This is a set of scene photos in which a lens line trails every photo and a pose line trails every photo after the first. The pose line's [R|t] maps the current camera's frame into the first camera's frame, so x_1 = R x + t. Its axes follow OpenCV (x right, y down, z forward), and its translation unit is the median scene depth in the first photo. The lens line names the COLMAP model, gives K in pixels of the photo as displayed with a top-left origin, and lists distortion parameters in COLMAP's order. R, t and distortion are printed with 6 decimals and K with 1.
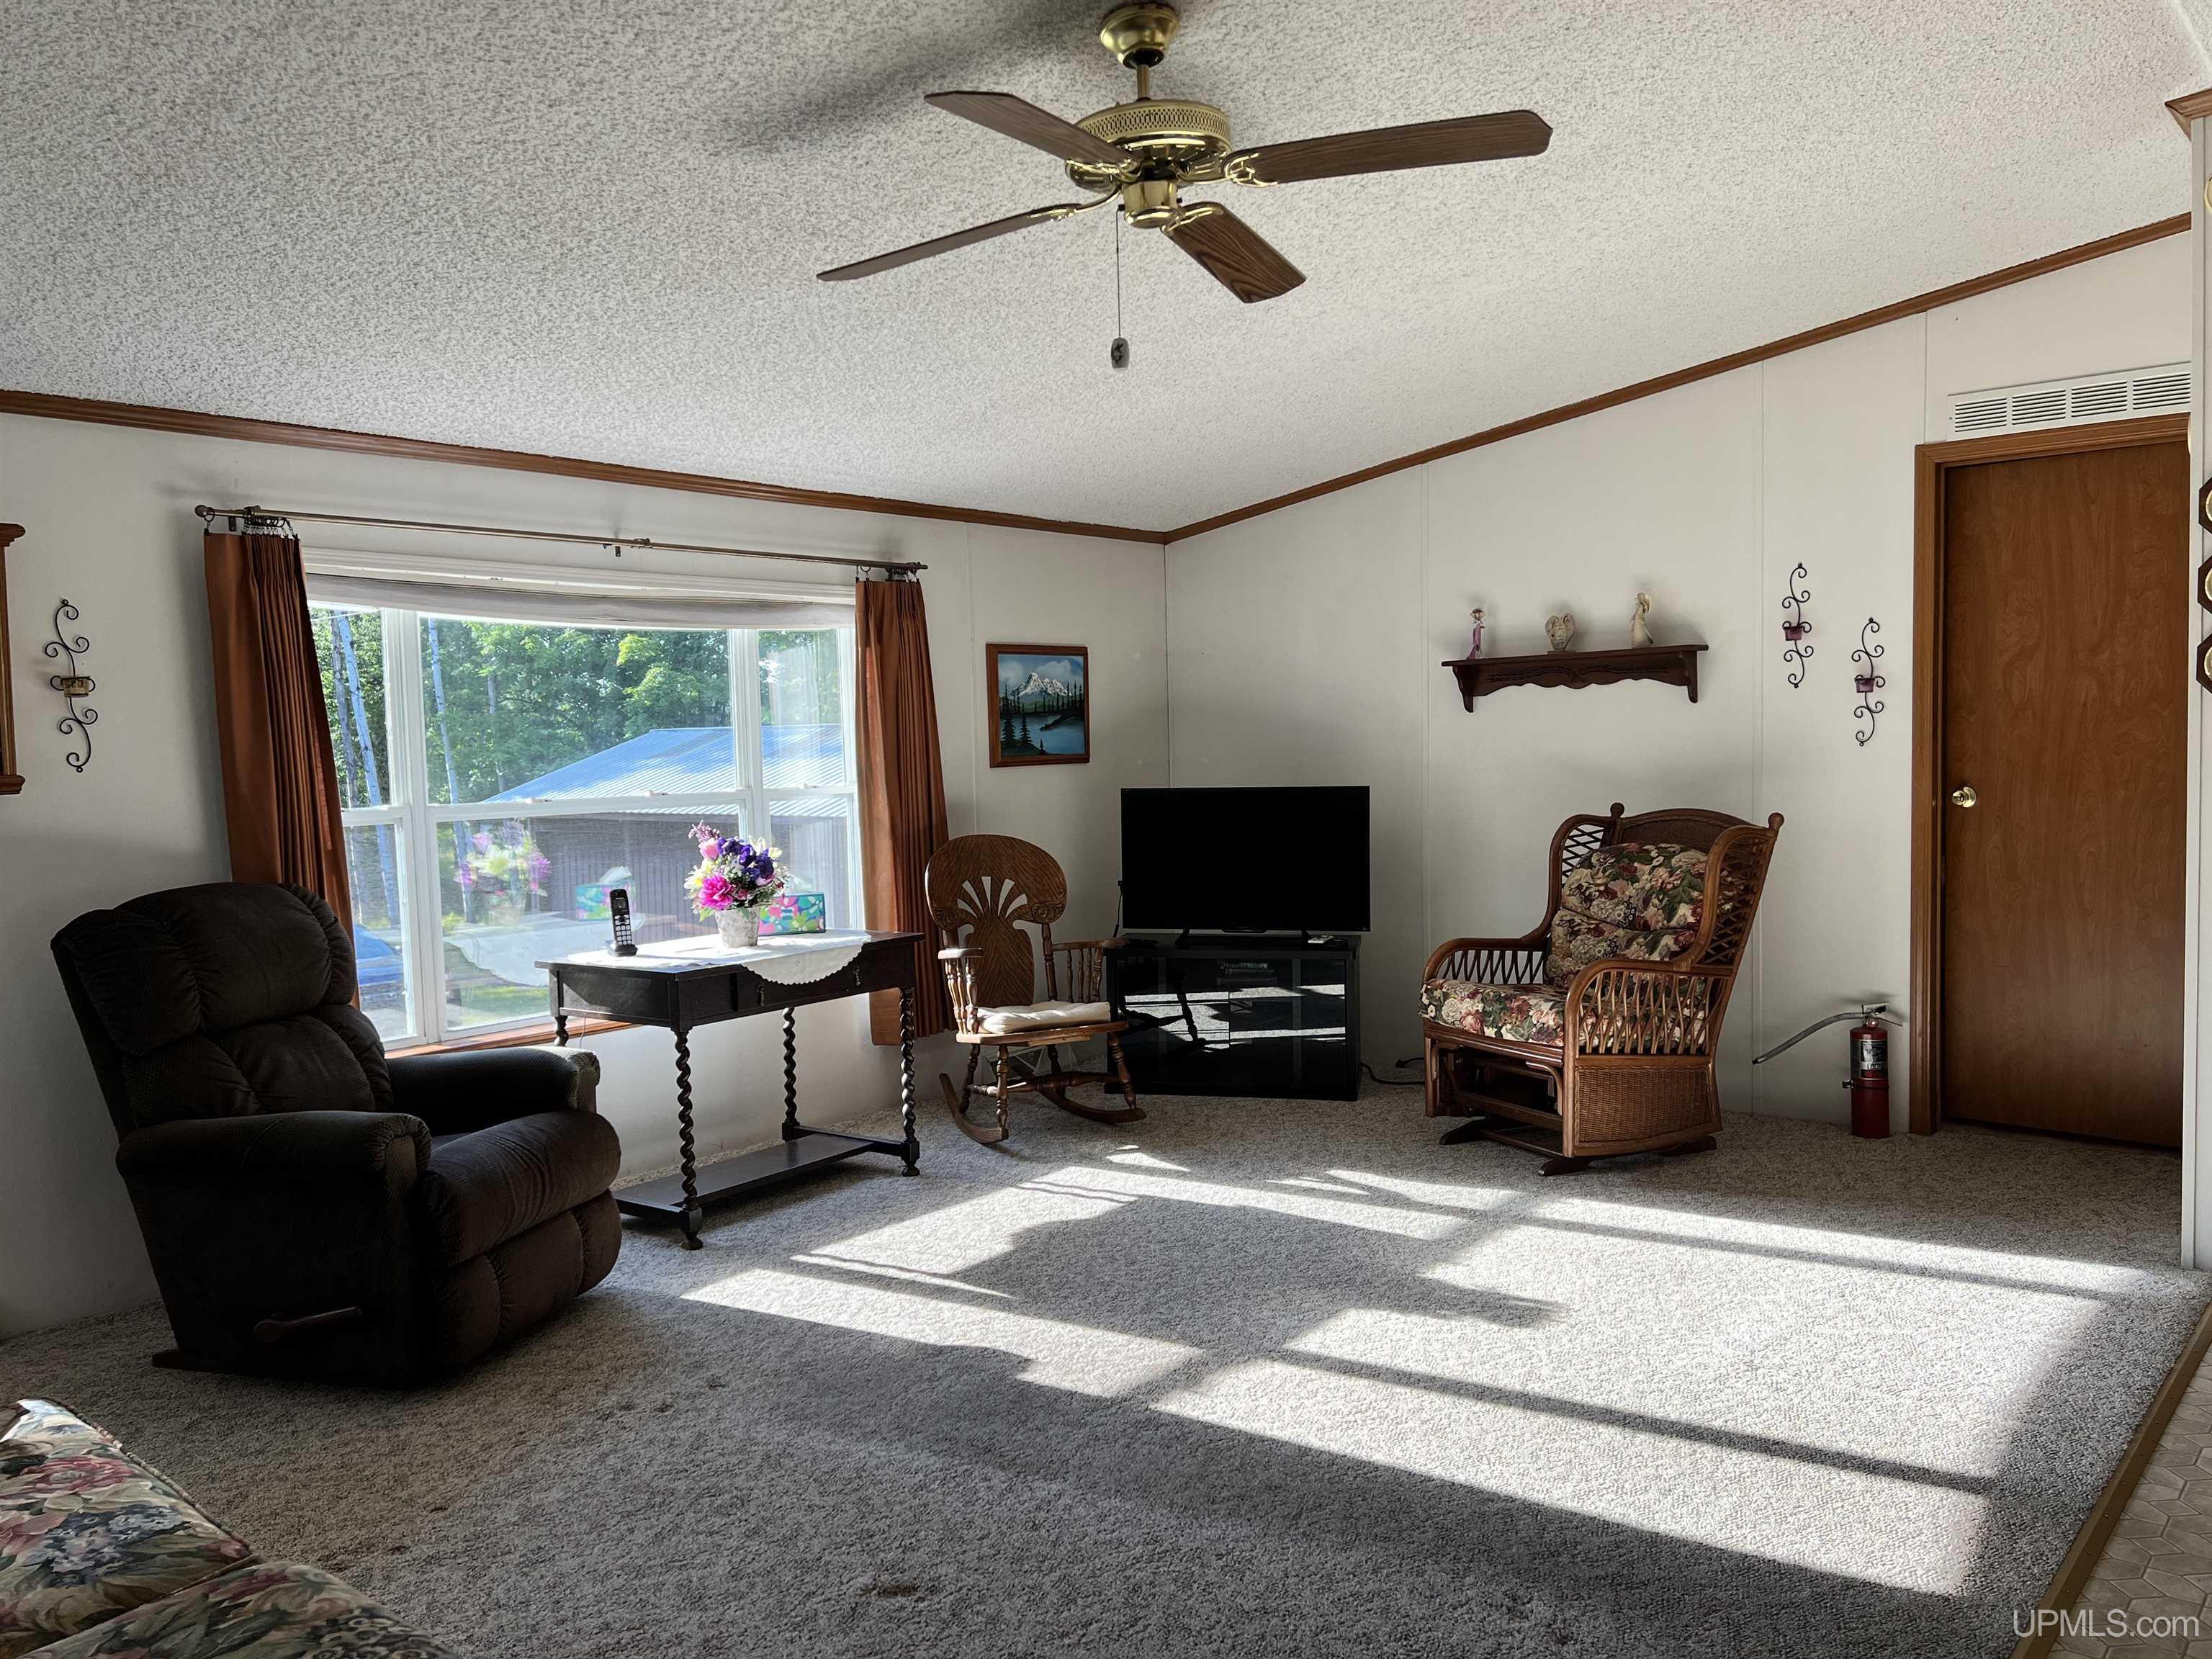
lens RADIAL K [[1672.2, 0, 1104.2], [0, 1672.2, 826.4], [0, 0, 1]] dist [0.035892, -0.024351]
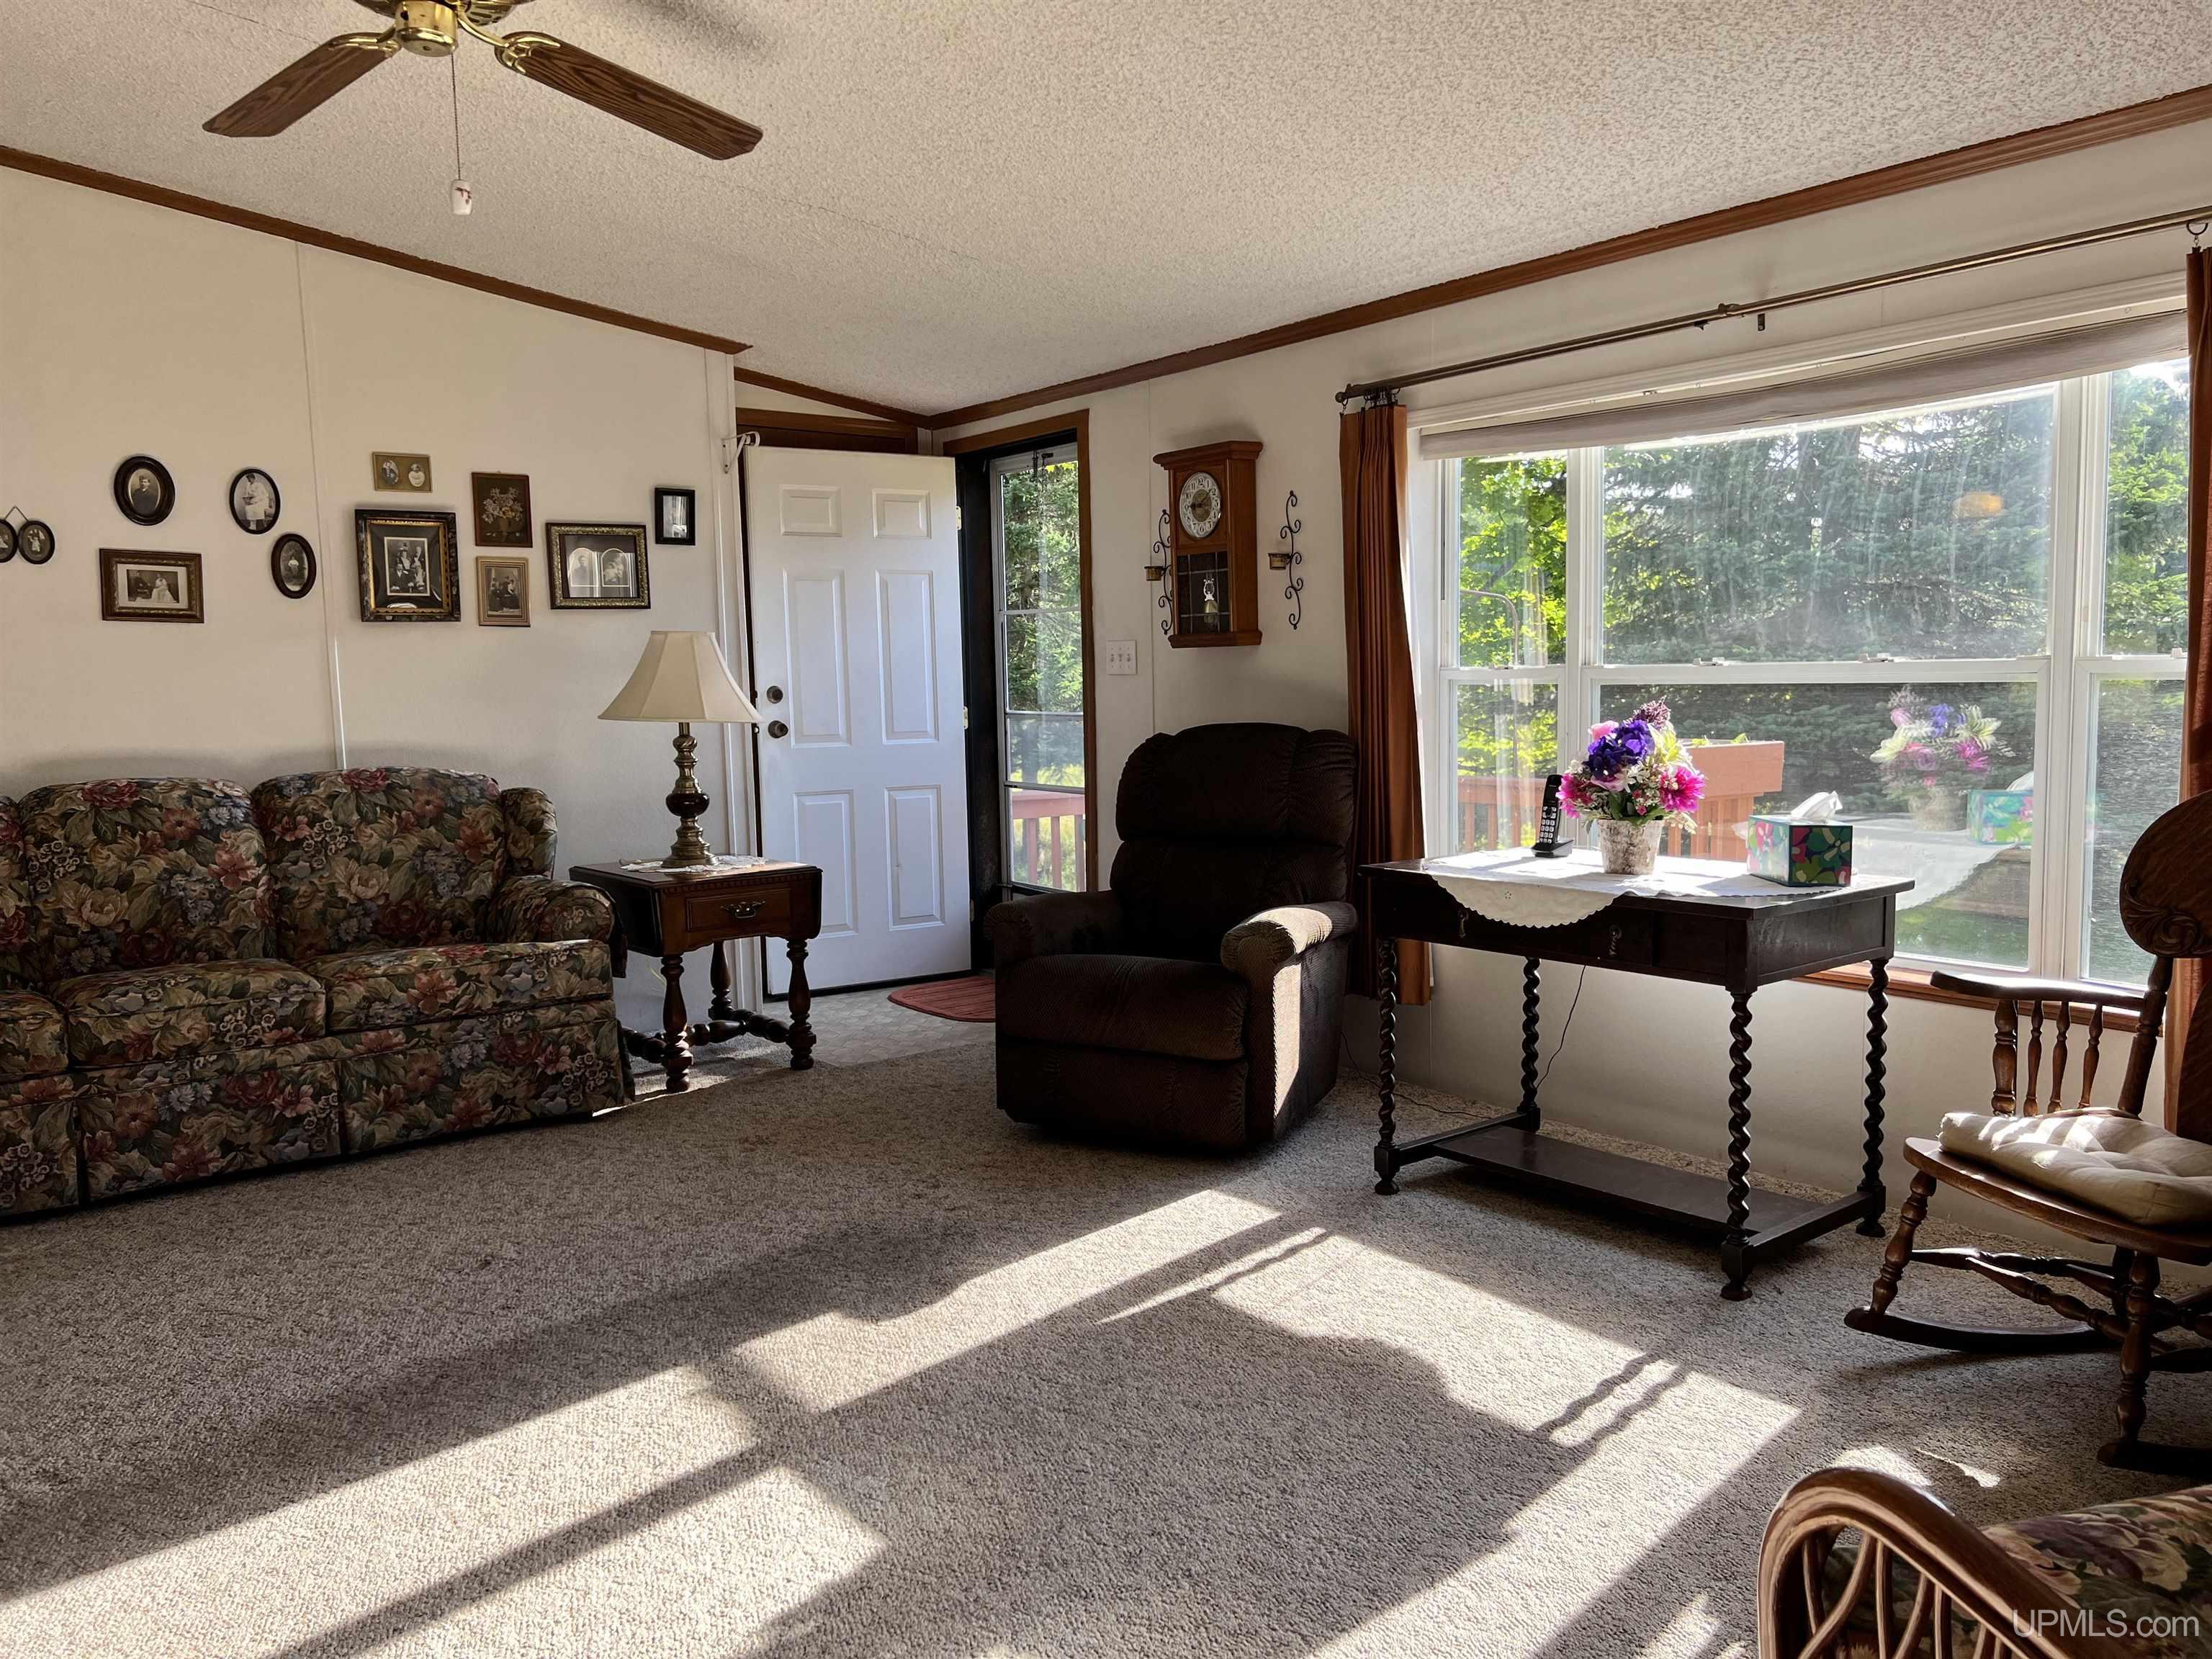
lens RADIAL K [[1672.2, 0, 1103.4], [0, 1672.2, 845.6], [0, 0, 1]] dist [0.035892, -0.024351]
pose [[-0.223544, 0.135784, -0.965190, 0.618001], [-0.032748, 0.988643, 0.146669, -0.046296], [0.974144, 0.064395, -0.216558, 1.088309]]
